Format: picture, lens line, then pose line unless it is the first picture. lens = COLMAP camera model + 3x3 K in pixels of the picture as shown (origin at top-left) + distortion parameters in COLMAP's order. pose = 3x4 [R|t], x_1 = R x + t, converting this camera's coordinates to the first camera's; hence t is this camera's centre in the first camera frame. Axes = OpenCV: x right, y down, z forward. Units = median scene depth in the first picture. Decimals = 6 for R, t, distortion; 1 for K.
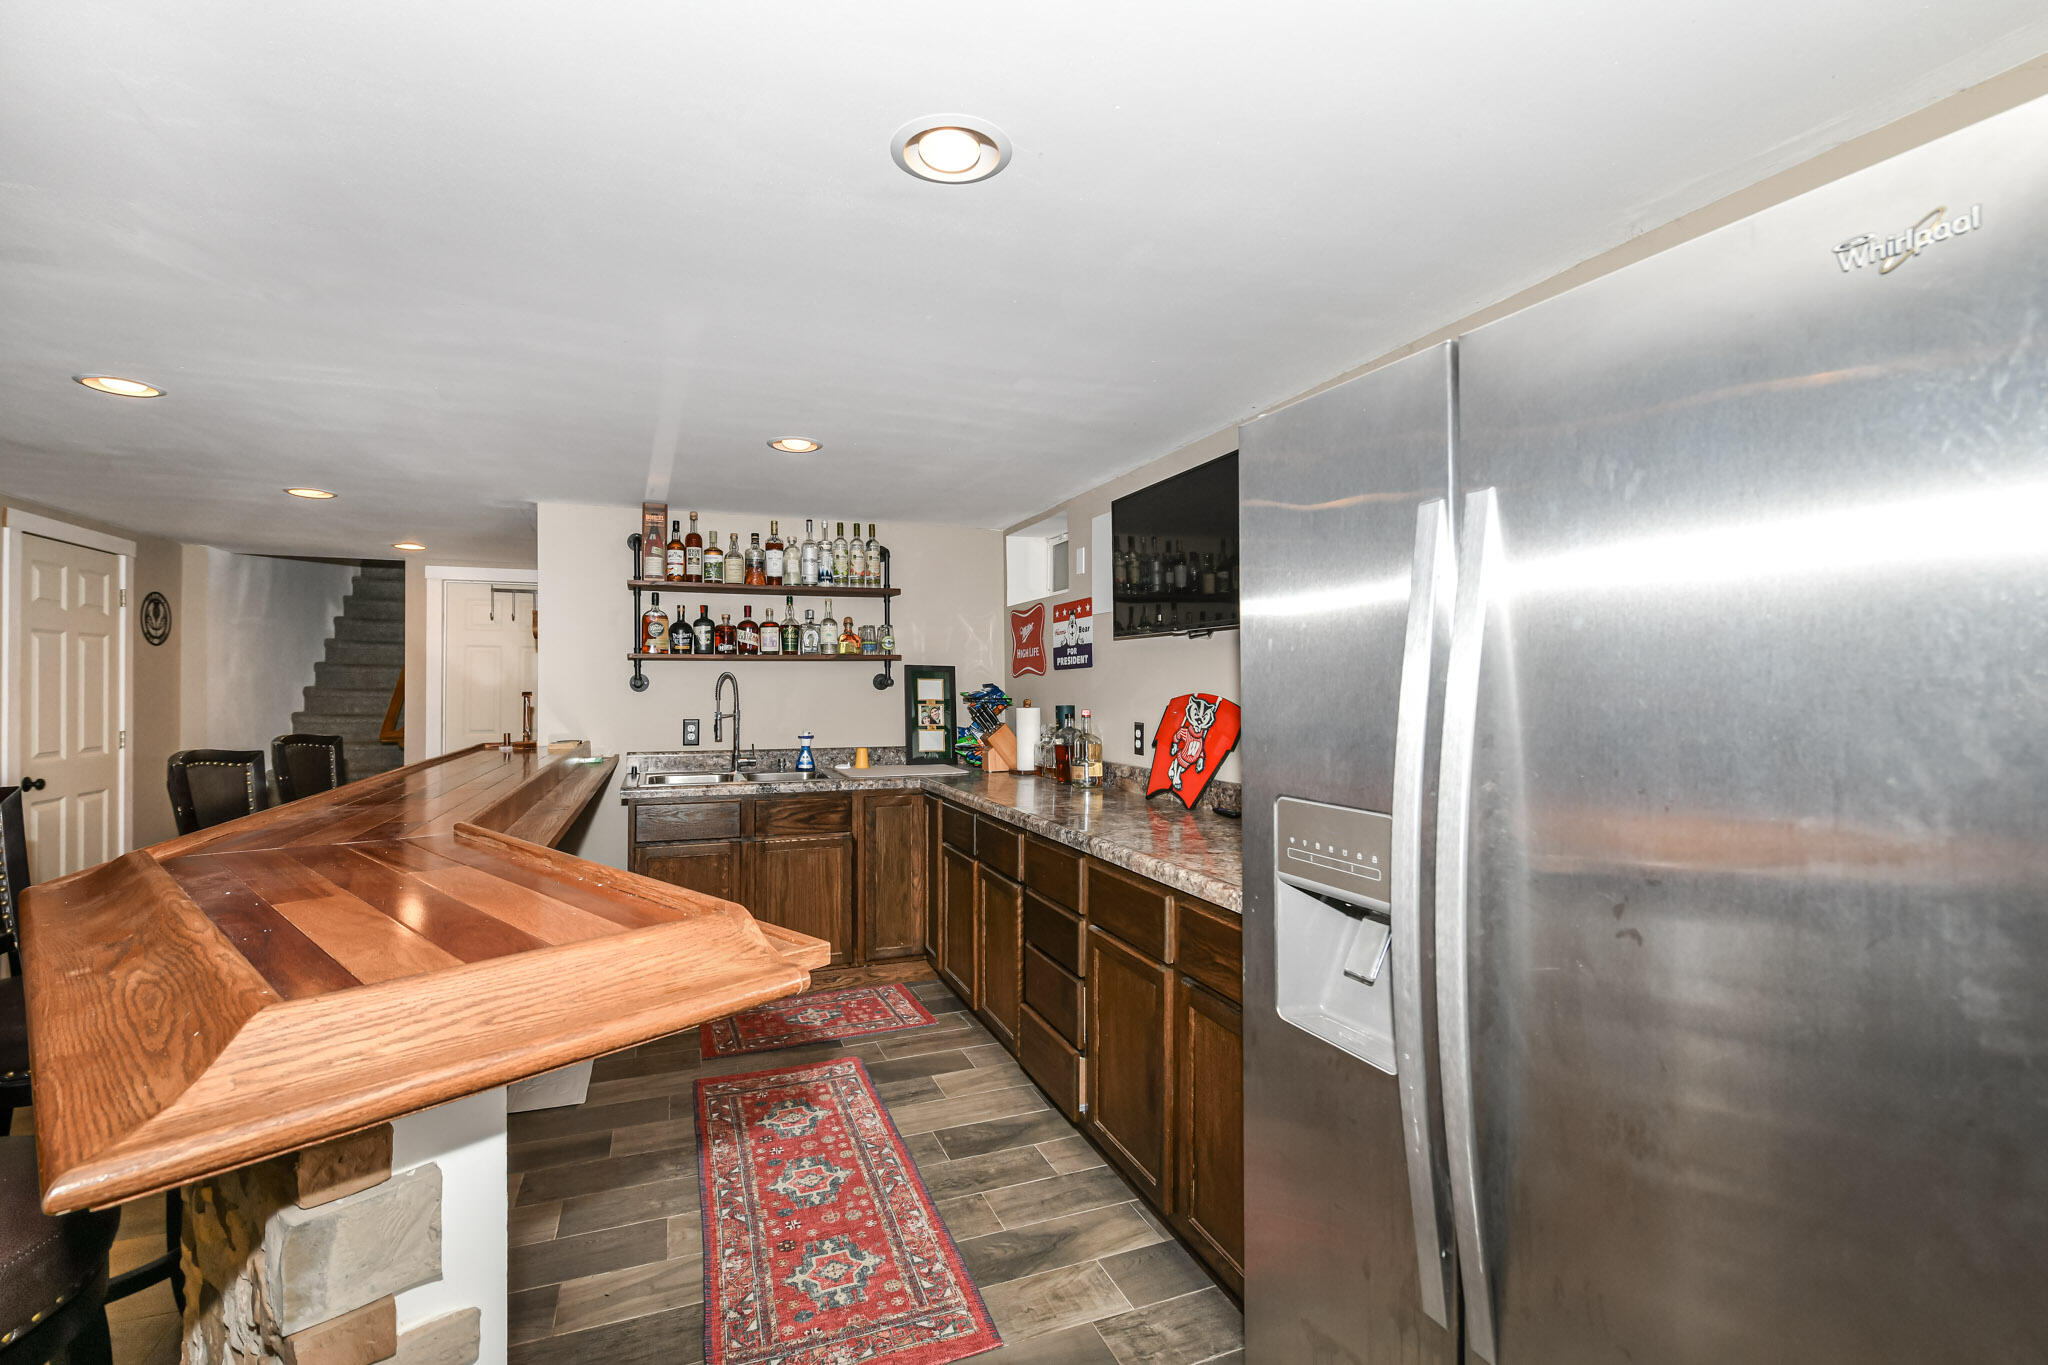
lens RADIAL K [[903.8, 0, 1016.2], [0, 903.8, 678.7], [0, 0, 1]] dist [-0.000718, -0.000116]
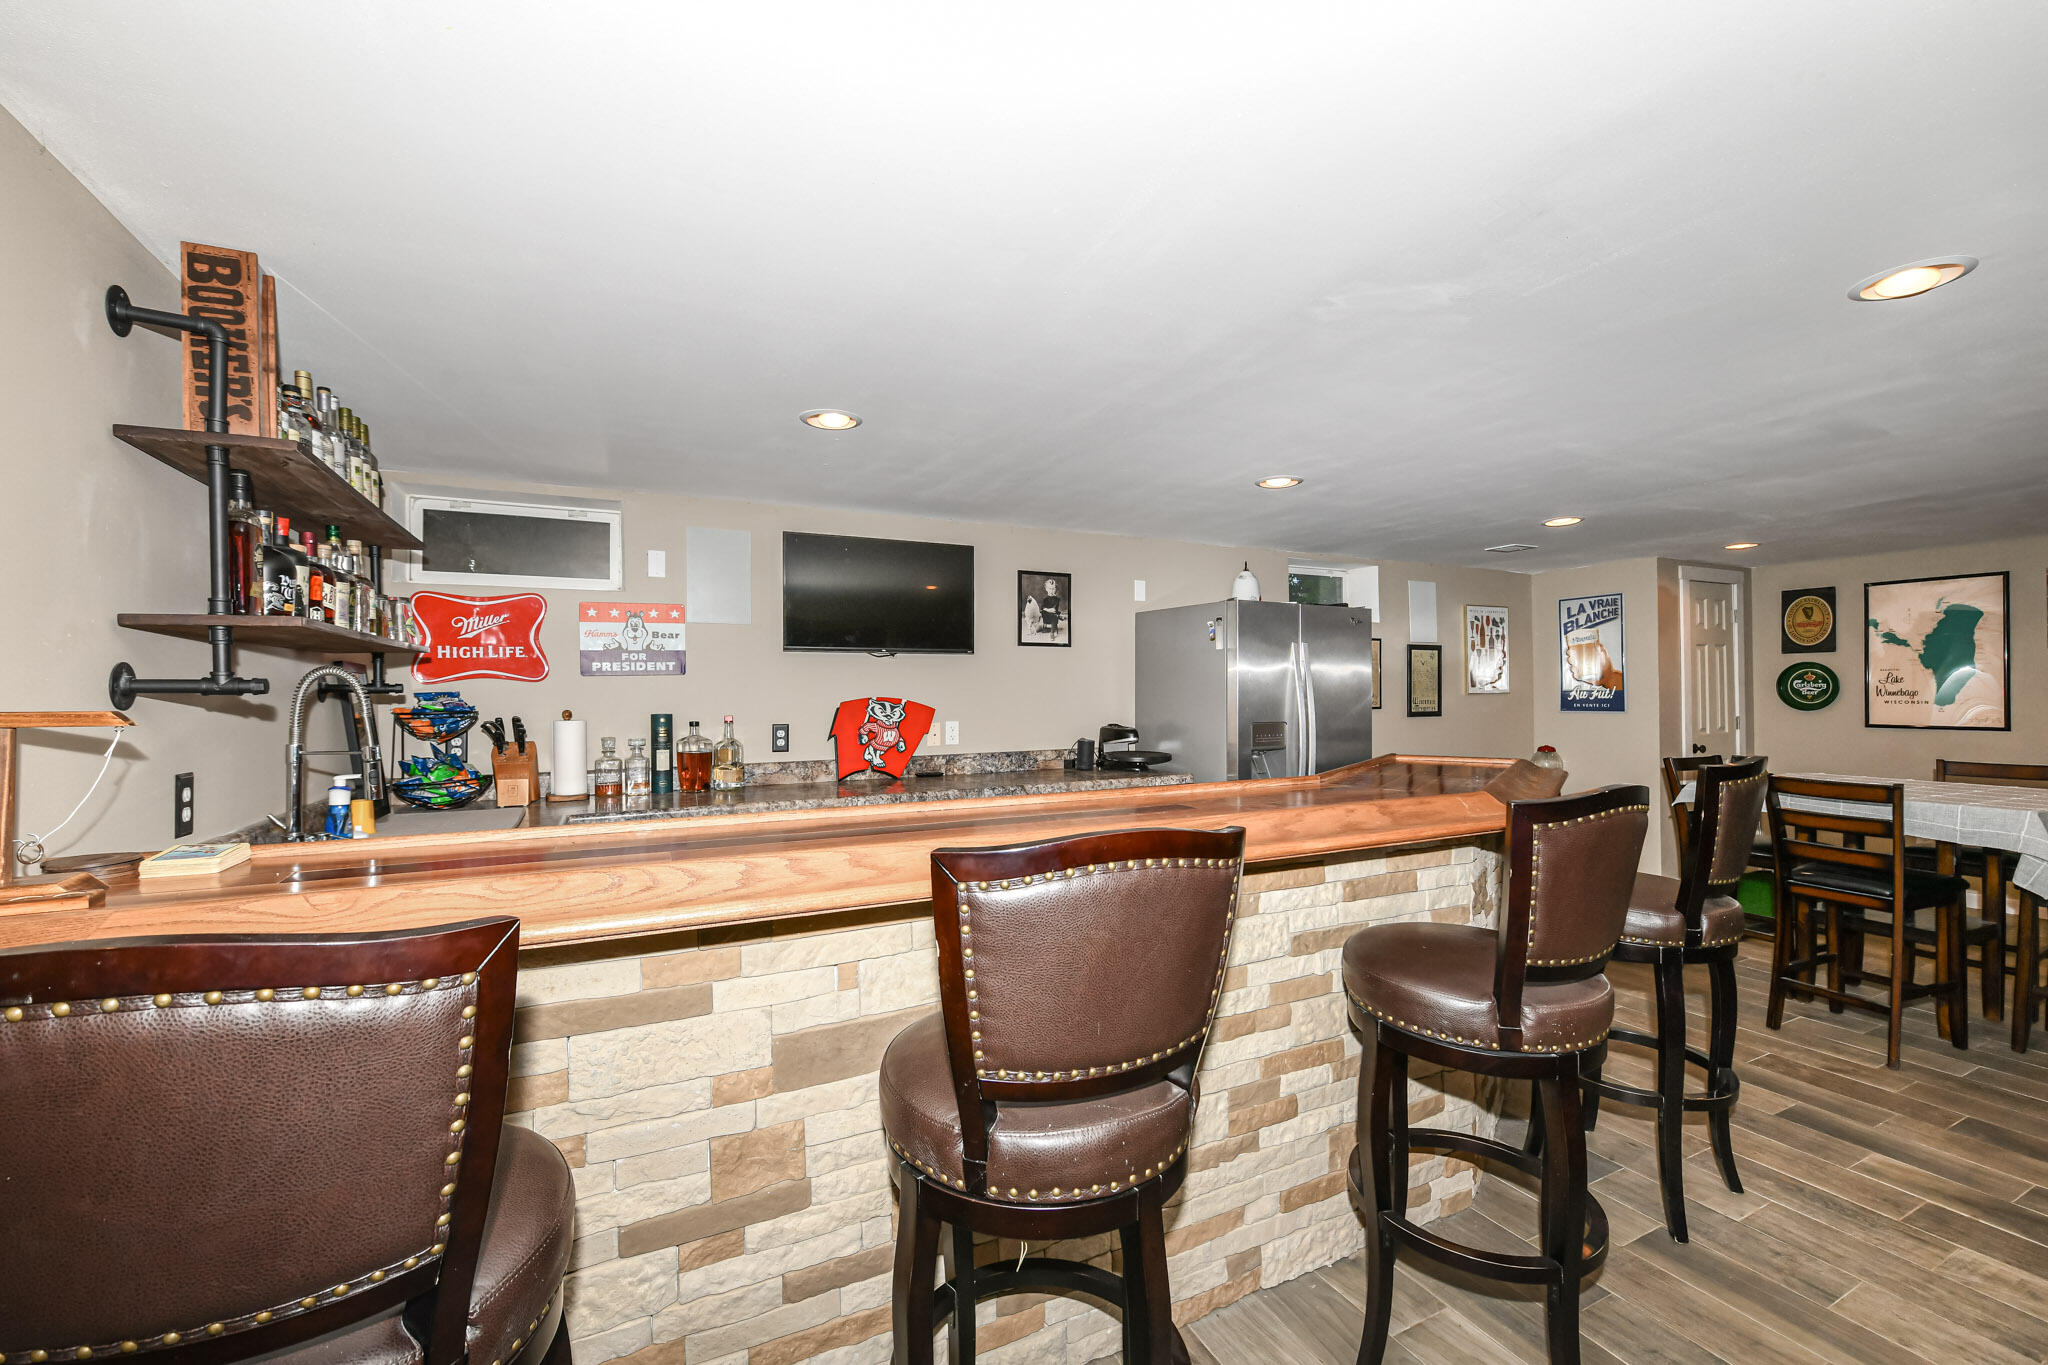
lens RADIAL K [[829.2, 0, 1019.1], [0, 829.2, 691.0], [0, 0, 1]] dist [-0.002492, -0.000361]
pose [[-0.106437, -0.000246, 0.994319, -0.789302], [-0.000295, 1.000000, 0.000216, 0.004544], [-0.994319, -0.000270, -0.106437, 0.667980]]
